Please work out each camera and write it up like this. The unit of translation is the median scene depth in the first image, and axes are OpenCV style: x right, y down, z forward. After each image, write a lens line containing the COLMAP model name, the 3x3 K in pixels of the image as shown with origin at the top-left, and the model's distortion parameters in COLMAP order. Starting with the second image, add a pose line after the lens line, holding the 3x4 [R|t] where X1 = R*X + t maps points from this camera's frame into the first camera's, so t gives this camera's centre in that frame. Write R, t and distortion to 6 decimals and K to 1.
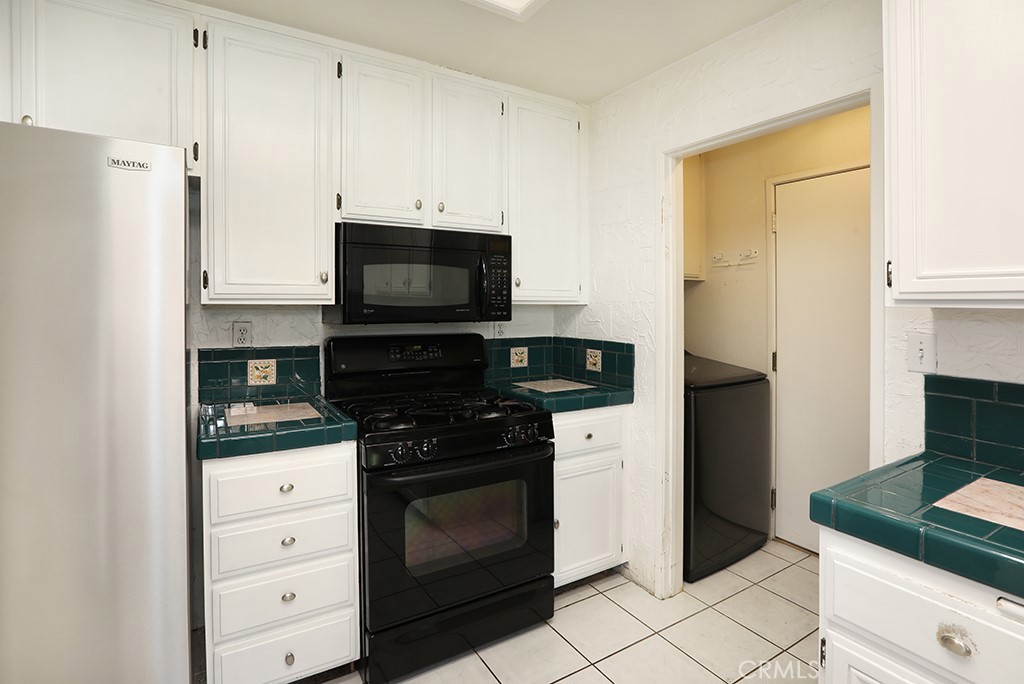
lens RADIAL K [[507.7, 0, 519.2], [0, 507.7, 305.9], [0, 0, 1]] dist [-0.041357, 0.009575]
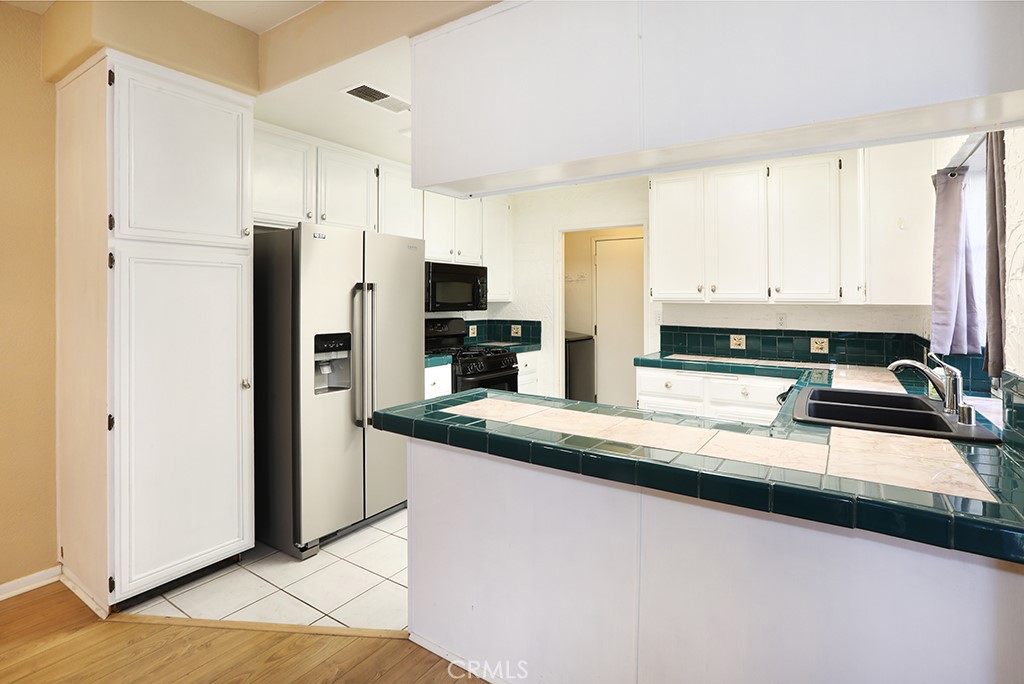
lens RADIAL K [[507.7, 0, 502.3], [0, 507.7, 298.1], [0, 0, 1]] dist [-0.041357, 0.009575]
pose [[0.924089, -0.001727, 0.382173, -0.715558], [0.004493, 0.999970, -0.006345, -0.004700], [-0.382151, 0.007581, 0.924069, -0.848282]]
